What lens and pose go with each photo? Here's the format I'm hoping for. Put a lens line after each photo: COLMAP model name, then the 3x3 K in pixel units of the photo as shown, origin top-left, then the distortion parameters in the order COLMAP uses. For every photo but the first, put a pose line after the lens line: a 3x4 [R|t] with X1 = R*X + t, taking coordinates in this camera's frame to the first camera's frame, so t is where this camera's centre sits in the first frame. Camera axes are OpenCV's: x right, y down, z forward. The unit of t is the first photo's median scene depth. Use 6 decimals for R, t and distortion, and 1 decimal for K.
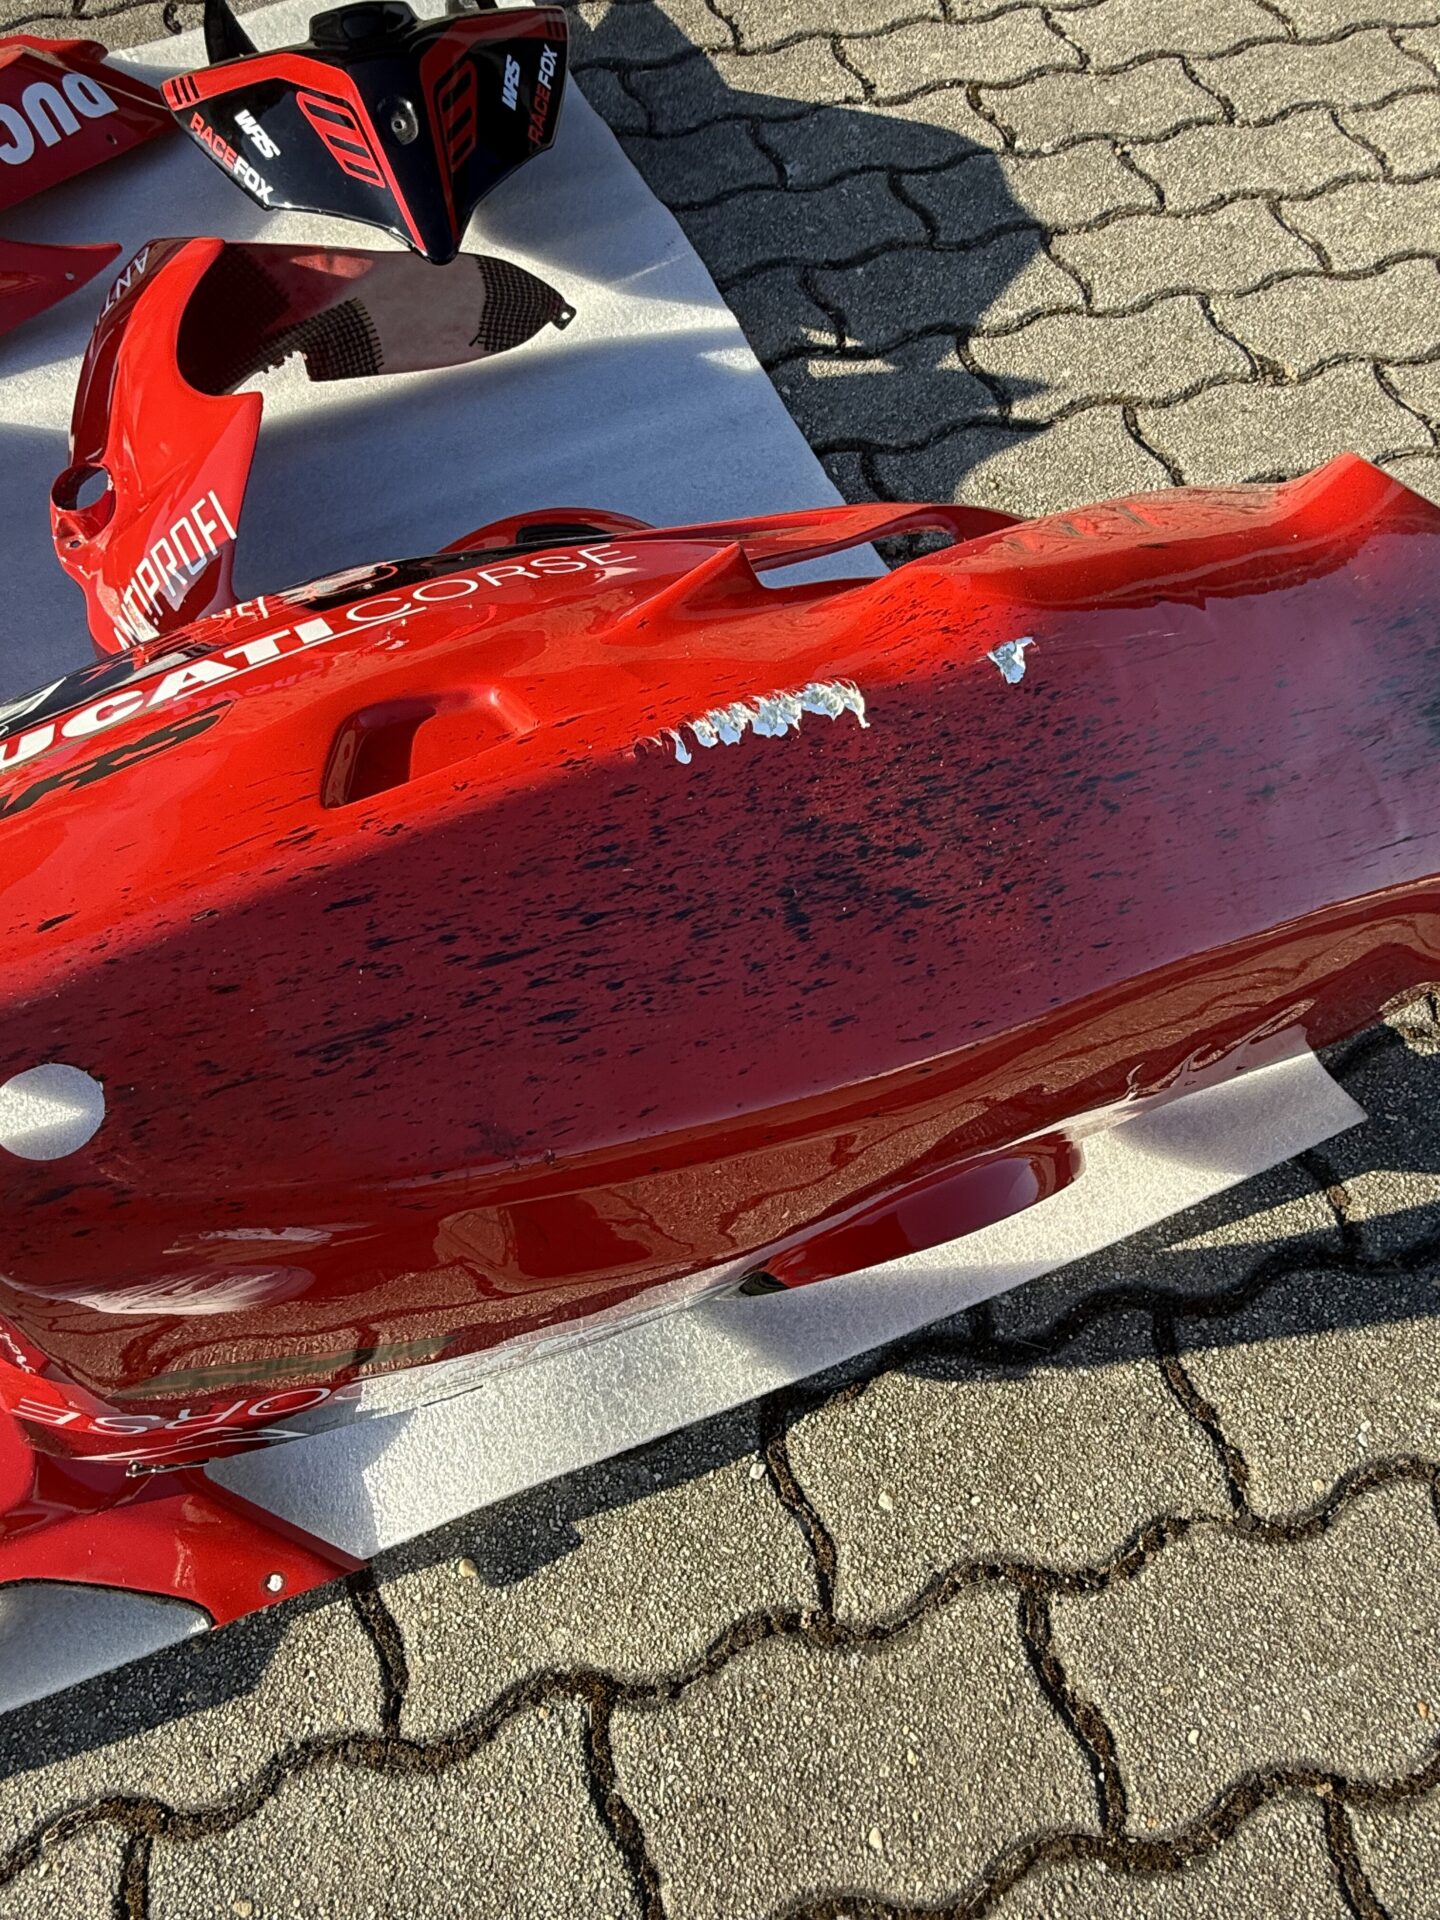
lens RADIAL K [[1119.4, 0, 706.1], [0, 1119.4, 929.6], [0, 0, 1]] dist [-0.001230, 0.000229]
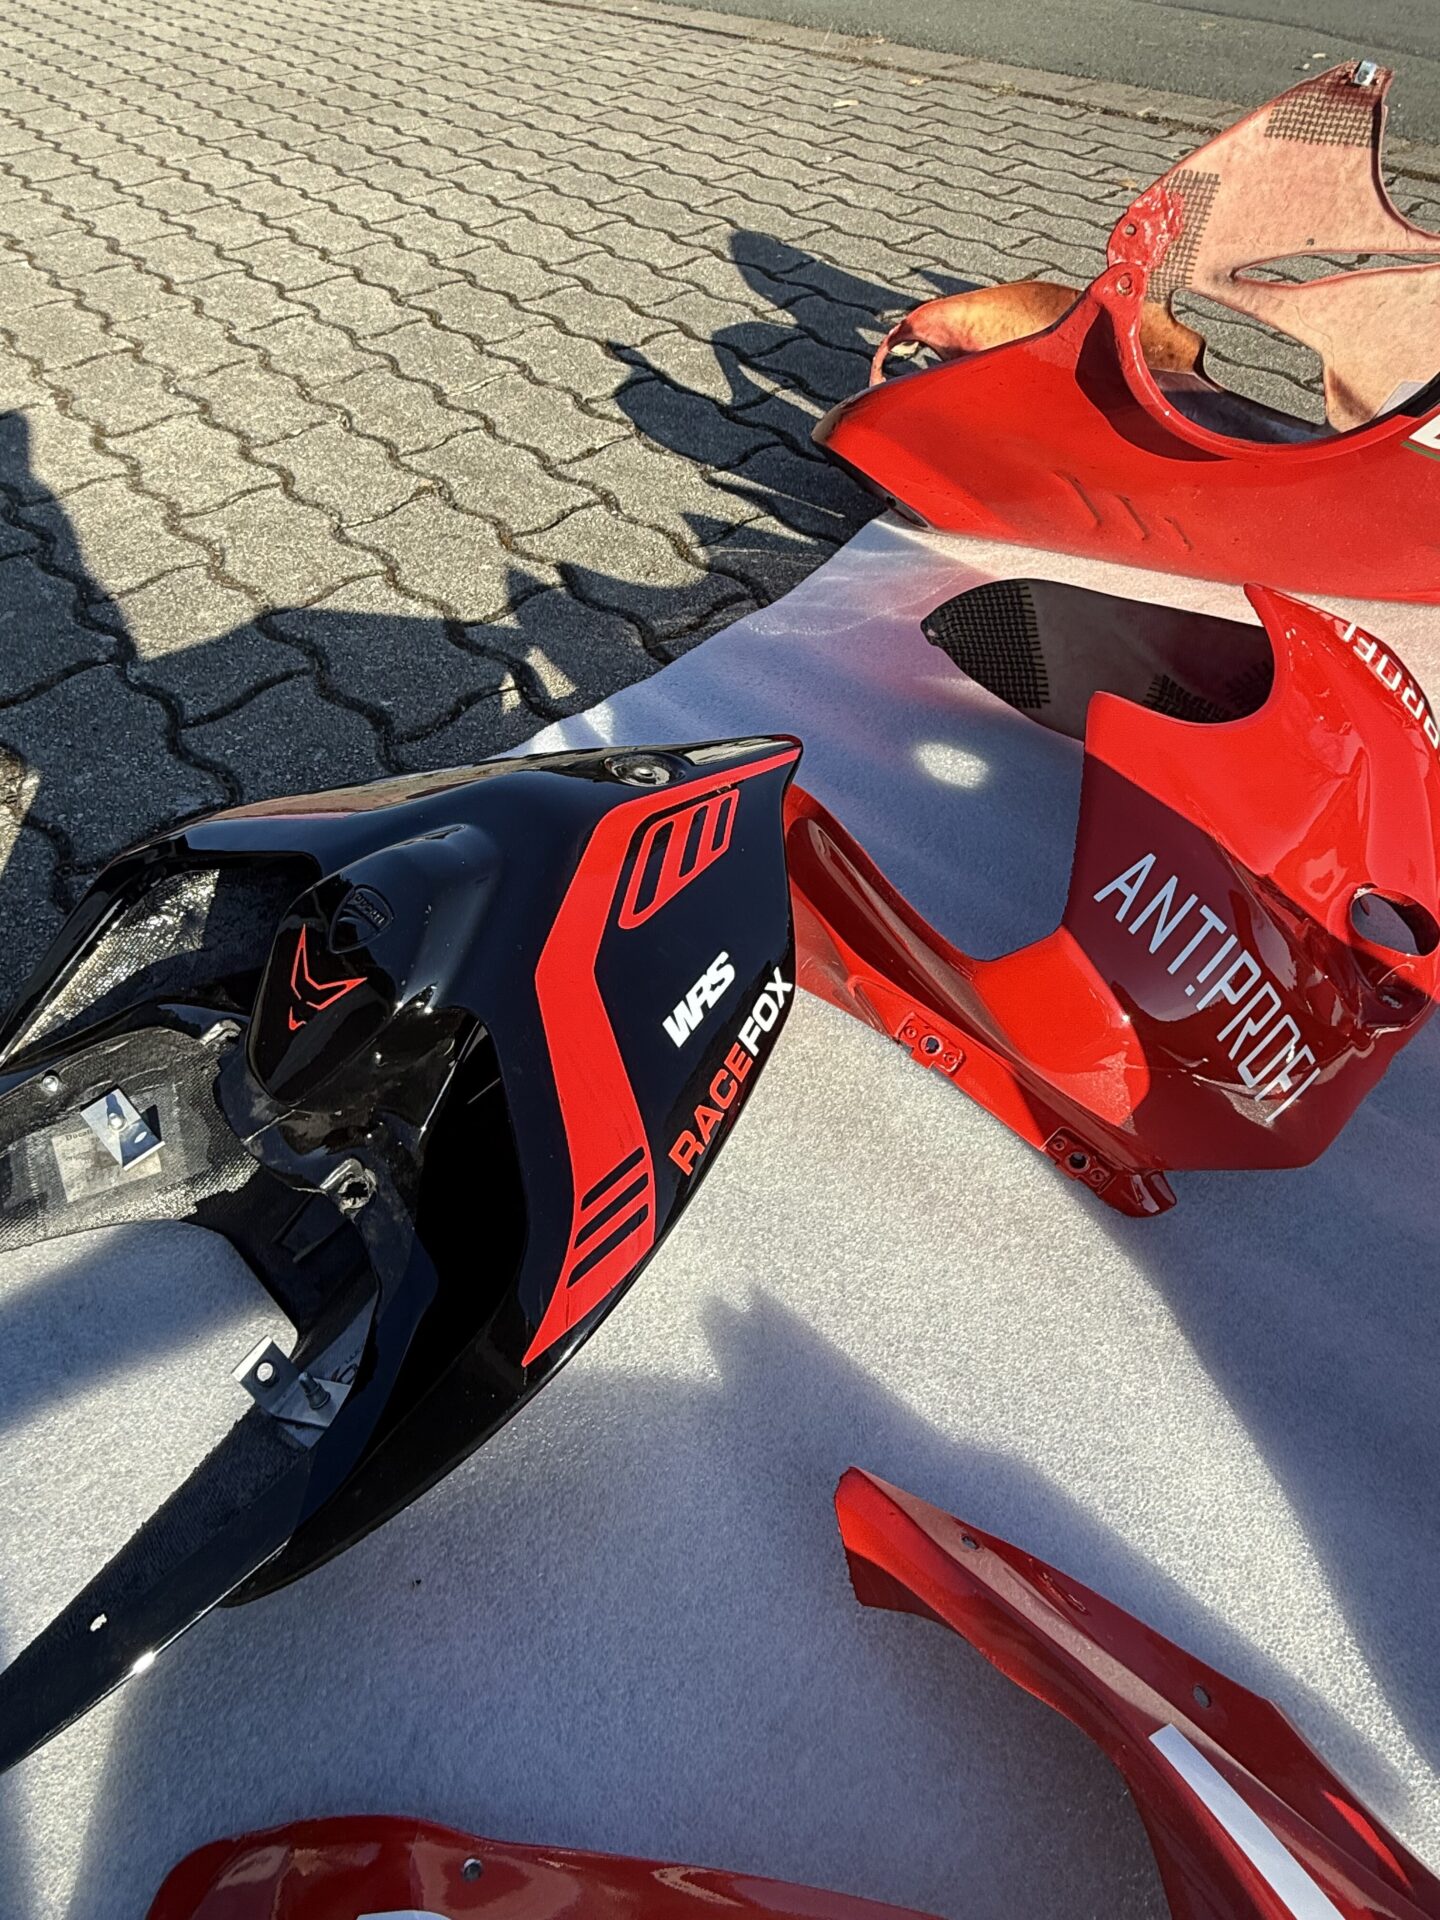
lens RADIAL K [[1119.4, 0, 728.6], [0, 1119.4, 933.2], [0, 0, 1]] dist [-0.001230, 0.000229]
pose [[-0.446220, -0.635838, 0.629760, -1.001659], [0.814073, 0.003896, 0.580749, -1.400016], [-0.371716, 0.771813, 0.515880, 0.970225]]
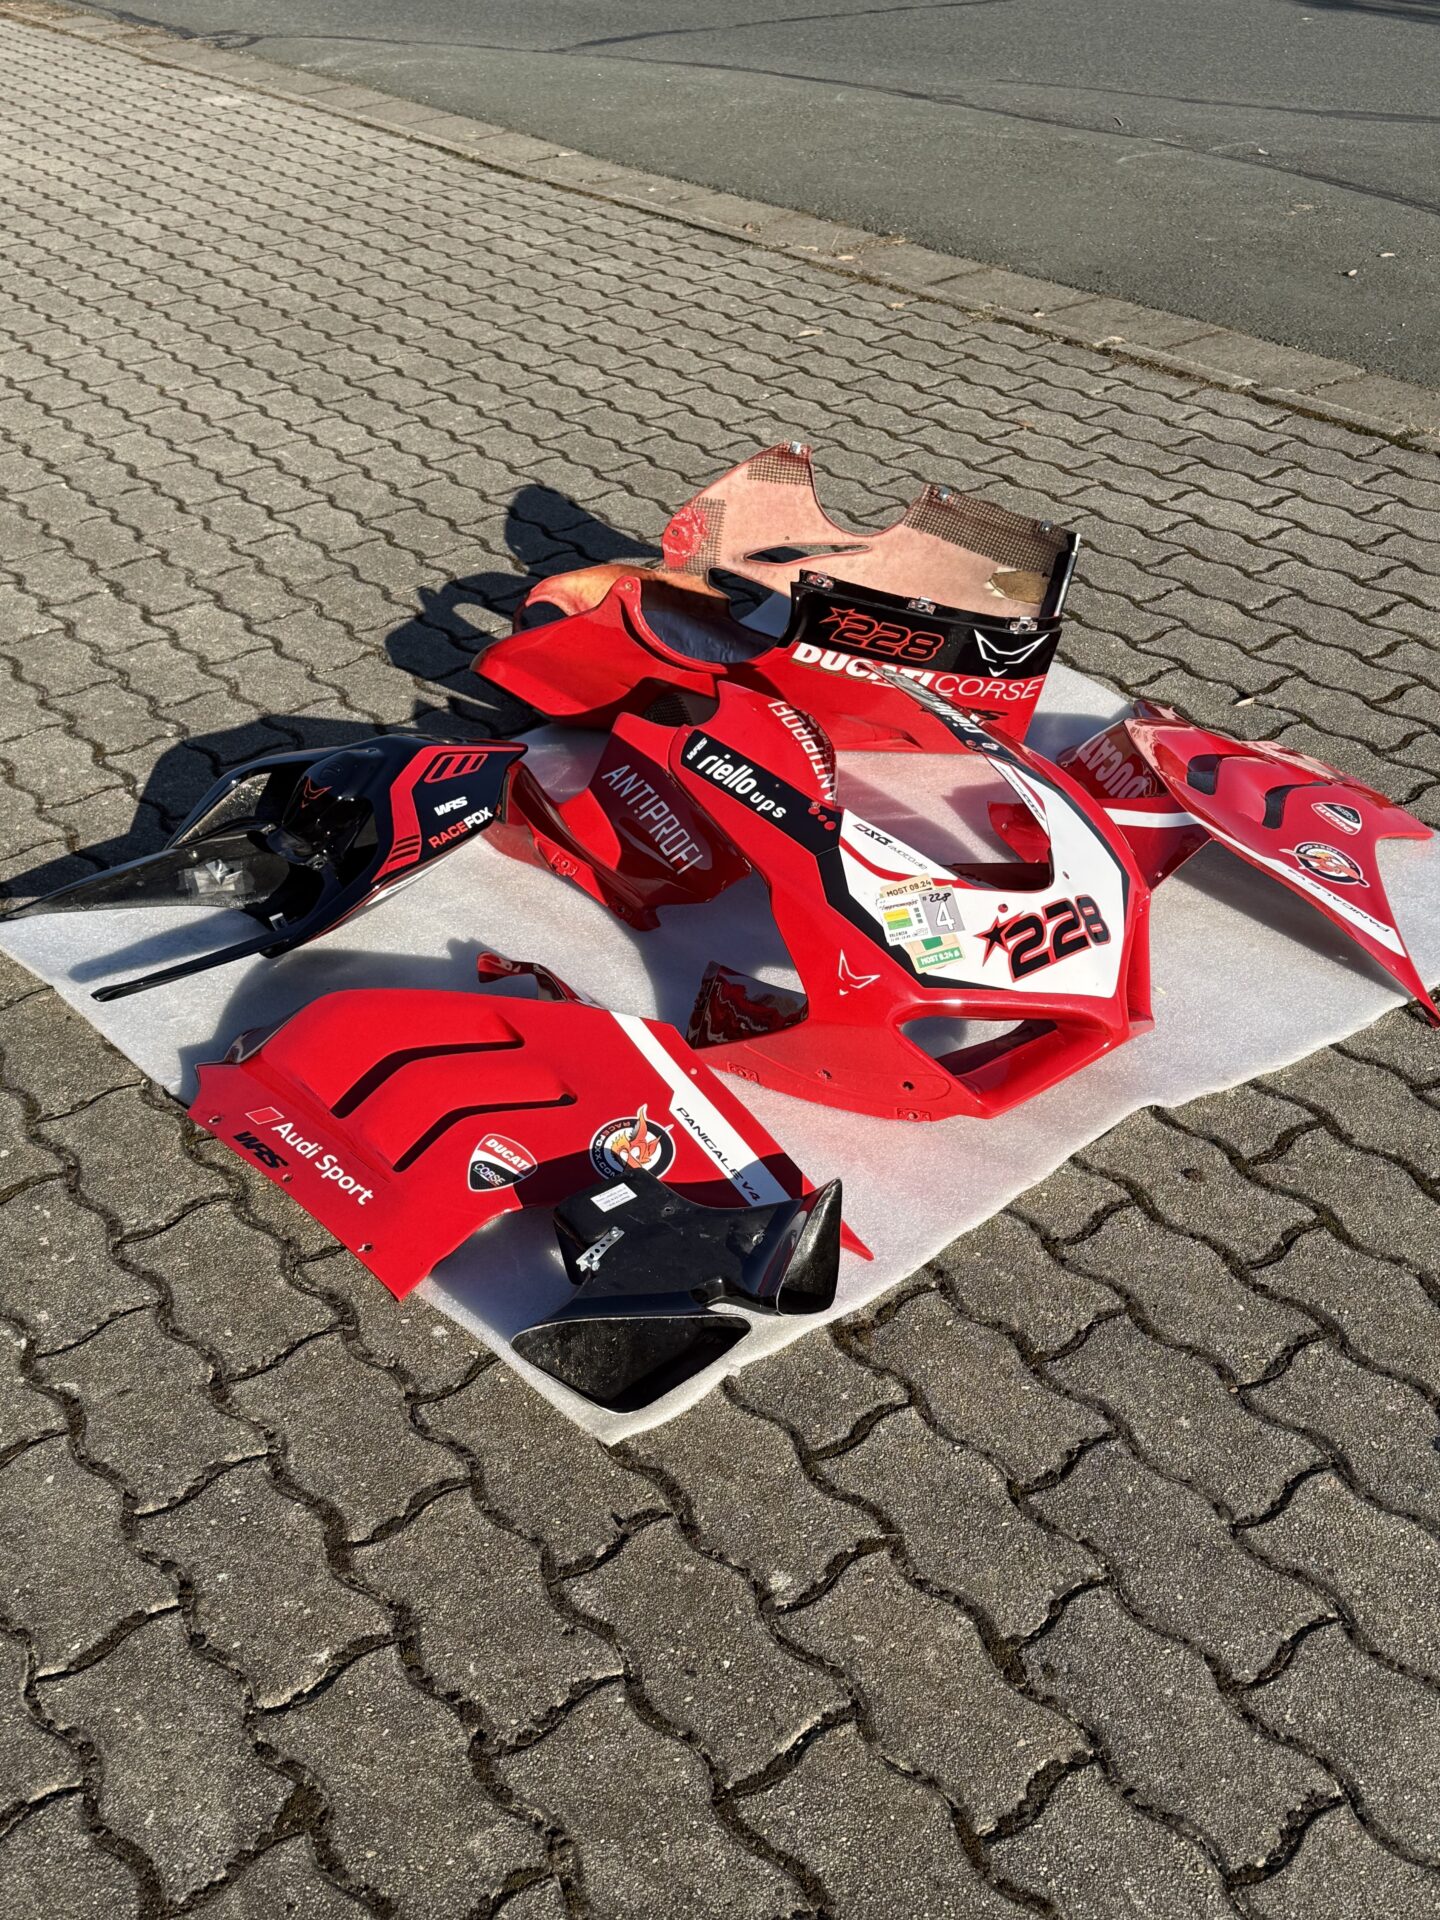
lens RADIAL K [[2145.6, 0, 717.1], [0, 2145.6, 960.1], [0, 0, 1]] dist [0.105043, 0.000000]
pose [[-0.364099, -0.452439, 0.814083, -3.983589], [0.853112, 0.188679, 0.486416, -2.399408], [-0.373674, 0.871607, 0.317283, 0.234834]]
